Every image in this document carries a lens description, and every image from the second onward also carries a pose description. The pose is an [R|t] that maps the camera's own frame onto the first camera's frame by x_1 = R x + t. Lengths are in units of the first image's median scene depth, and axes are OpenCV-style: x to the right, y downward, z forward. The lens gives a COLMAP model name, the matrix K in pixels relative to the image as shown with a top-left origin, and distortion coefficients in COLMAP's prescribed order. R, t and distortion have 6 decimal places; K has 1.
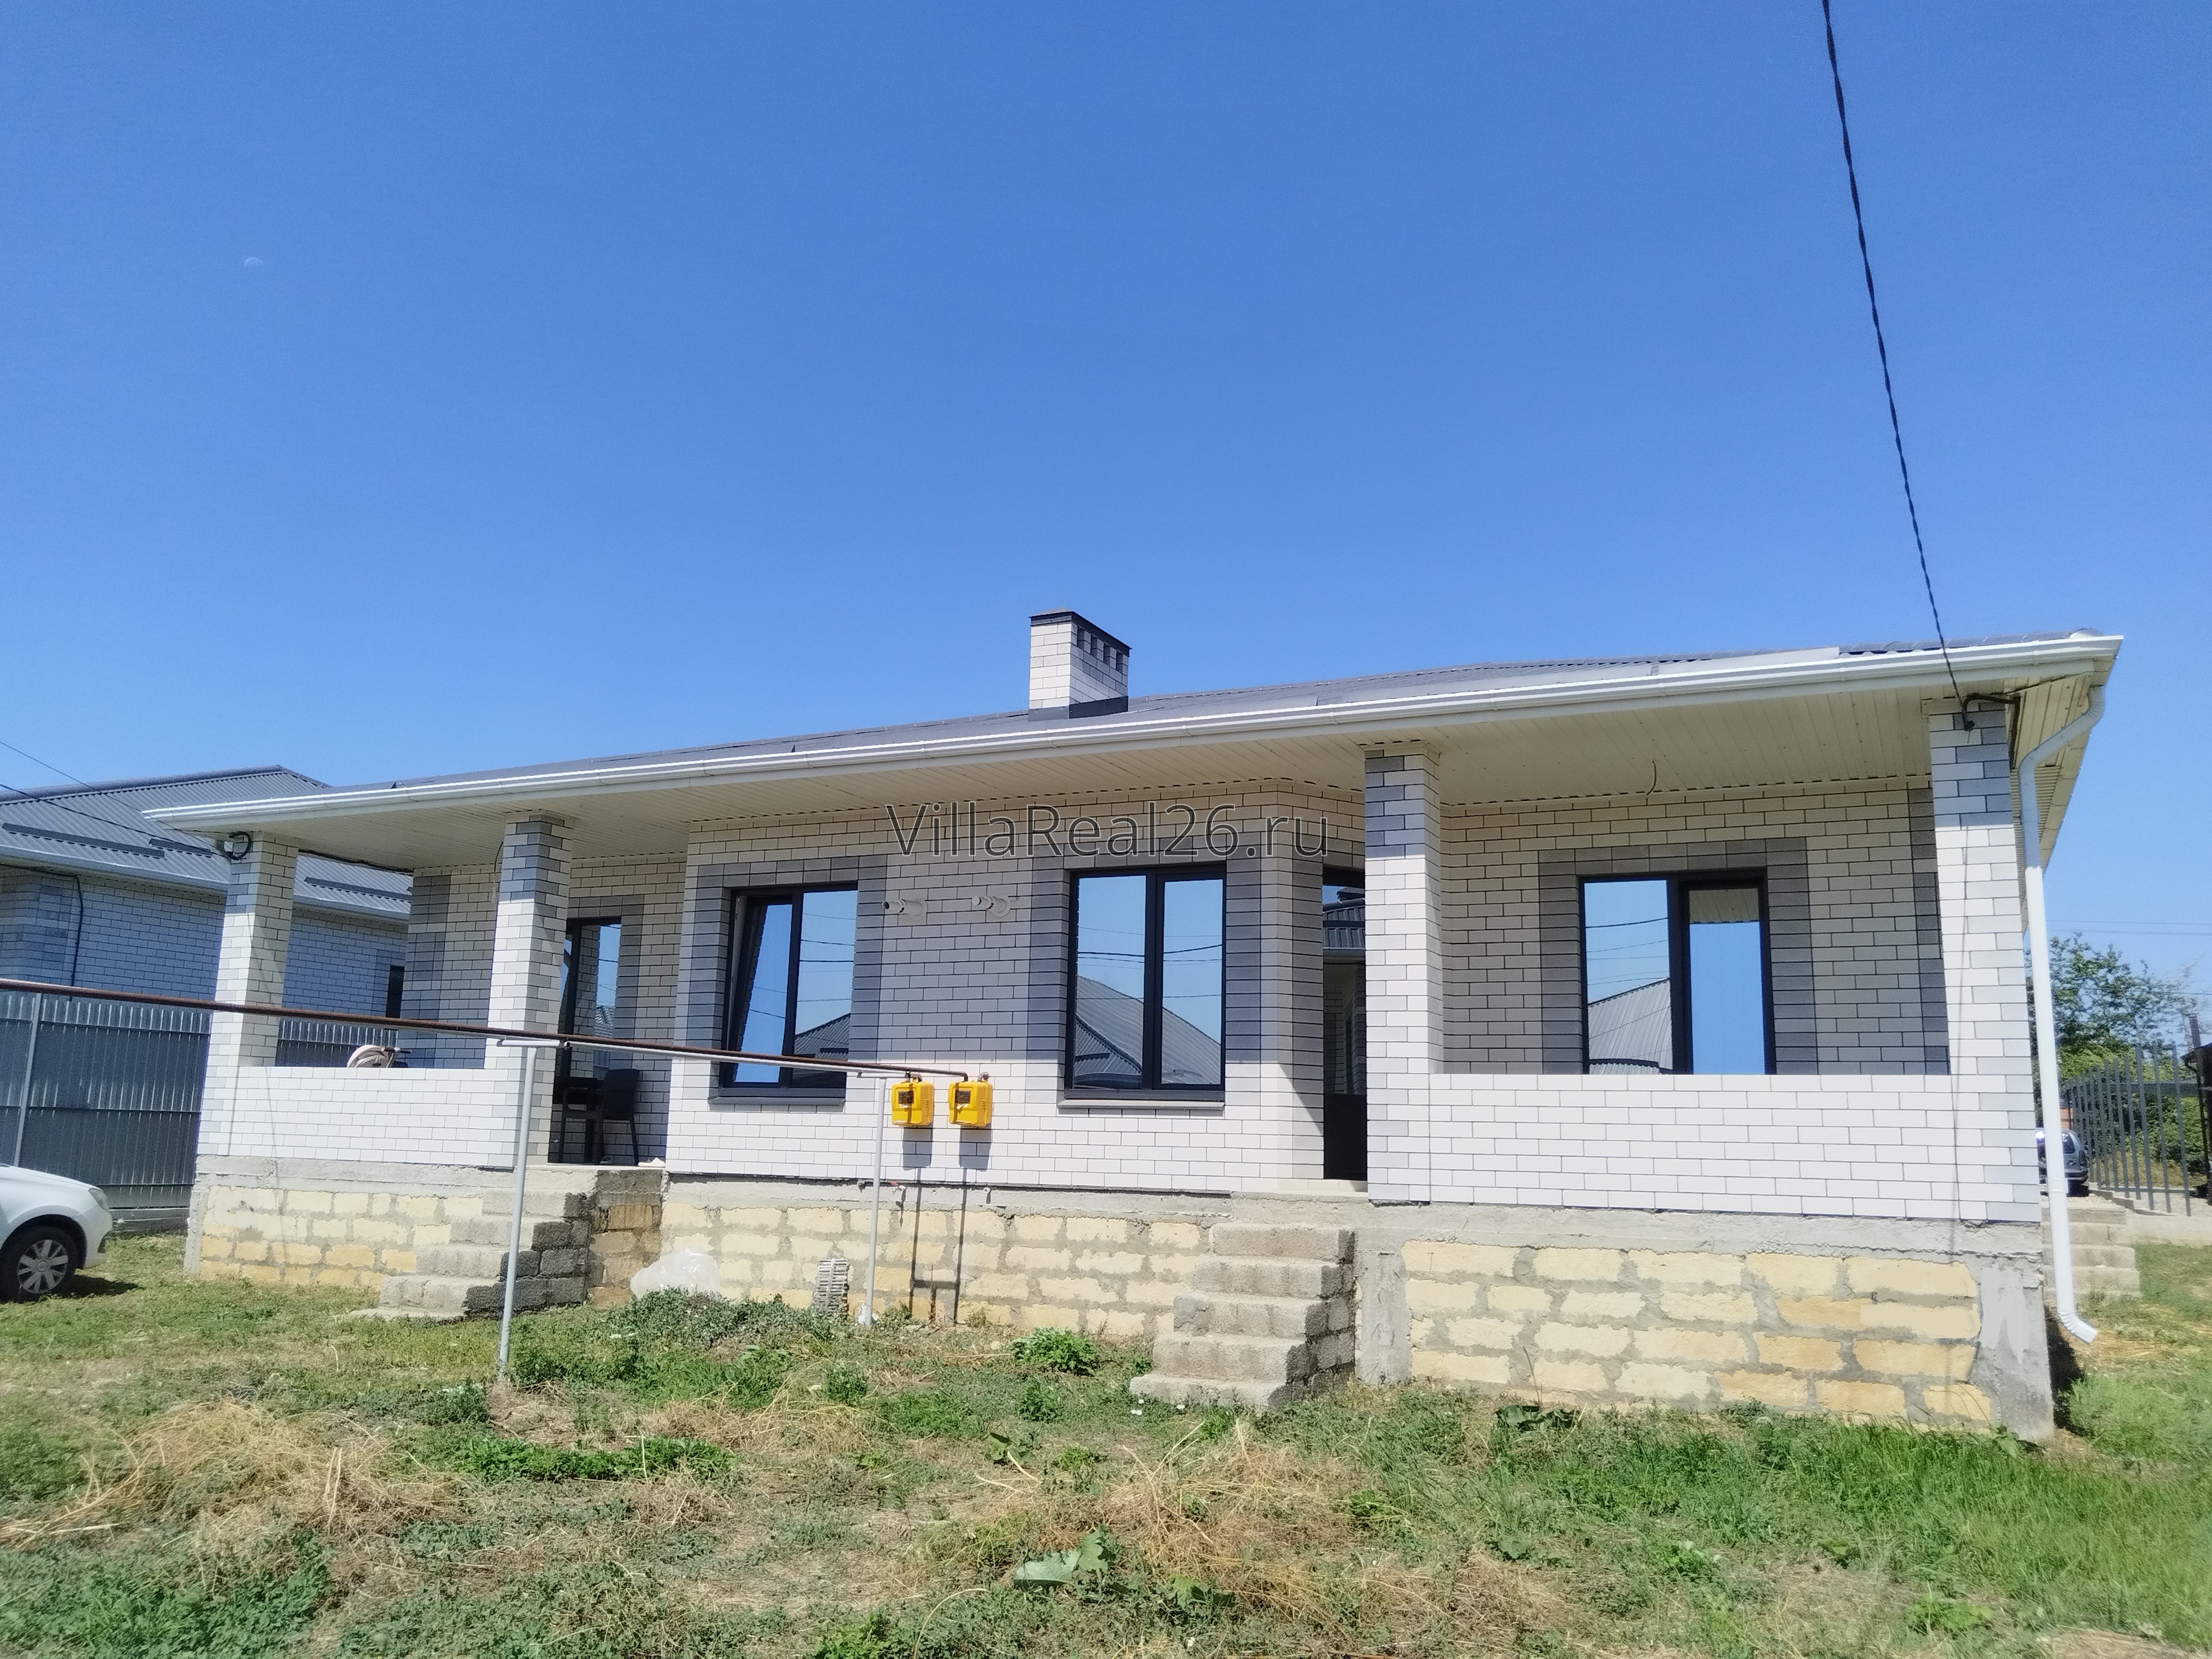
lens RADIAL K [[1719.6, 0, 1106.0], [0, 1719.6, 829.5], [0, 0, 1]] dist [-0.003274, 0.004582]
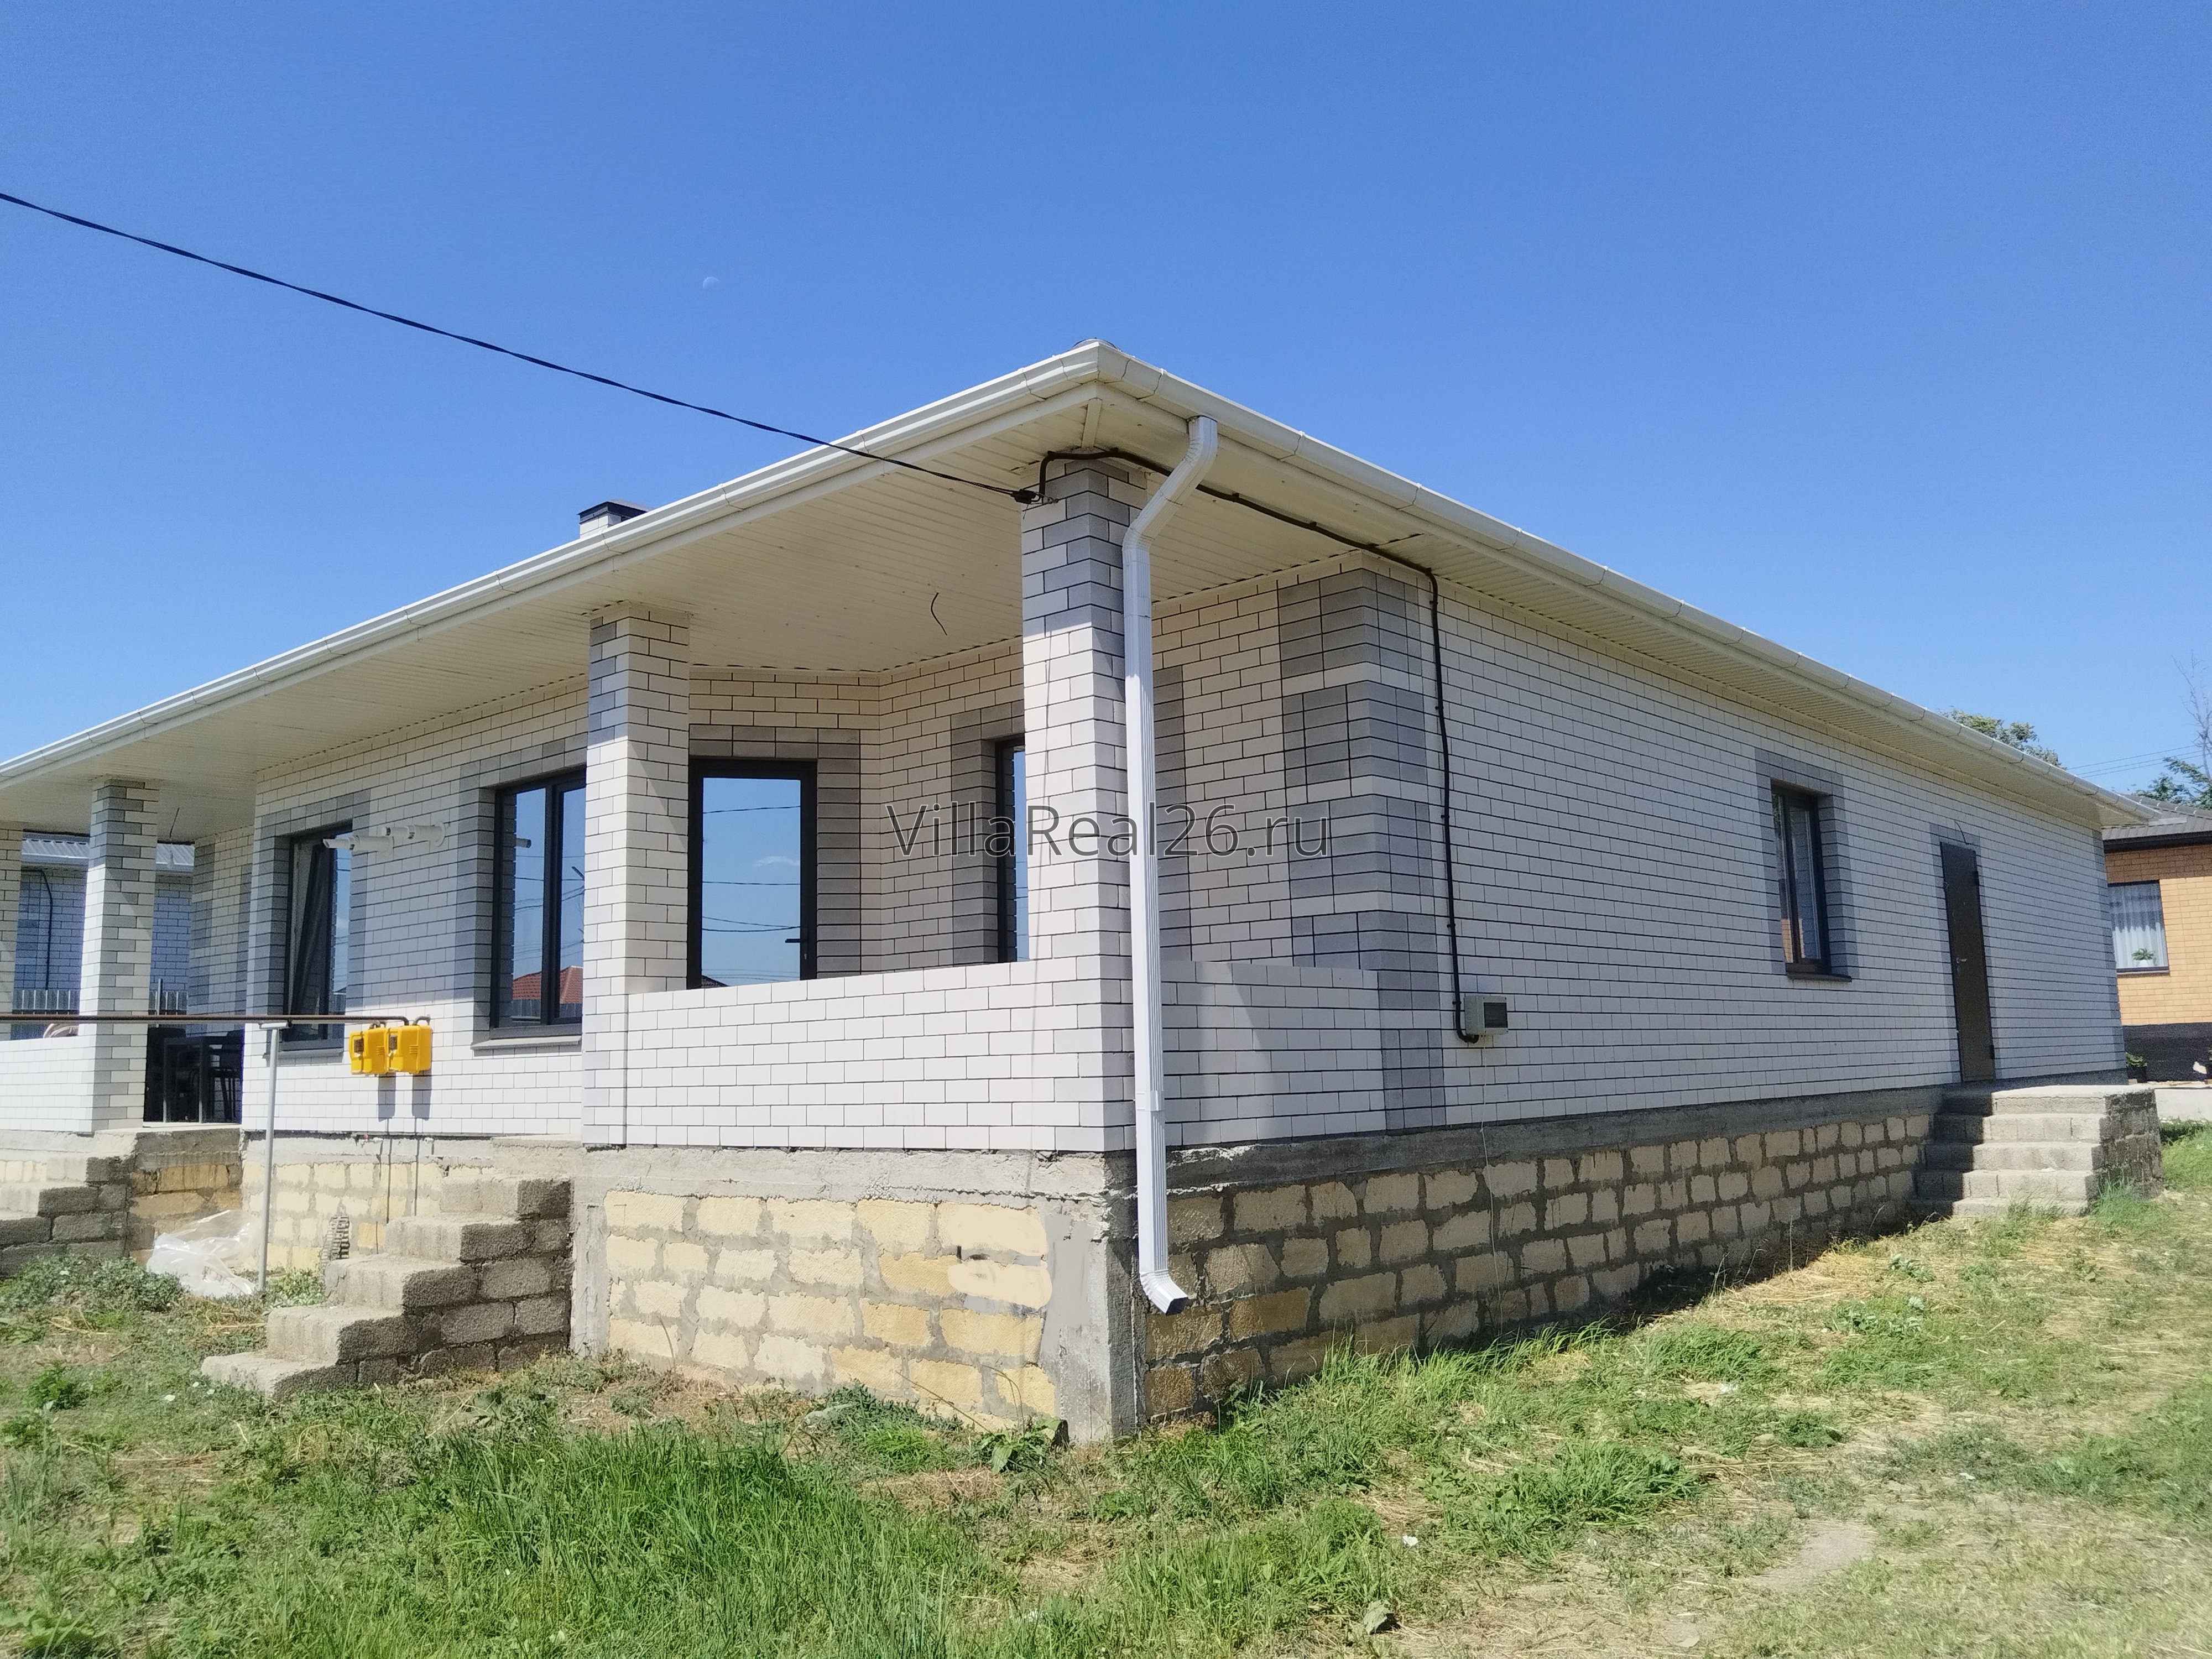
lens RADIAL K [[1723.6, 0, 1106.0], [0, 1723.6, 829.5], [0, 0, 1]] dist [-0.009140, 0.006183]
pose [[0.962449, -0.083640, -0.258256, 0.661427], [0.095871, 0.994774, 0.035115, 0.056057], [0.253970, -0.058556, 0.965438, 0.255338]]
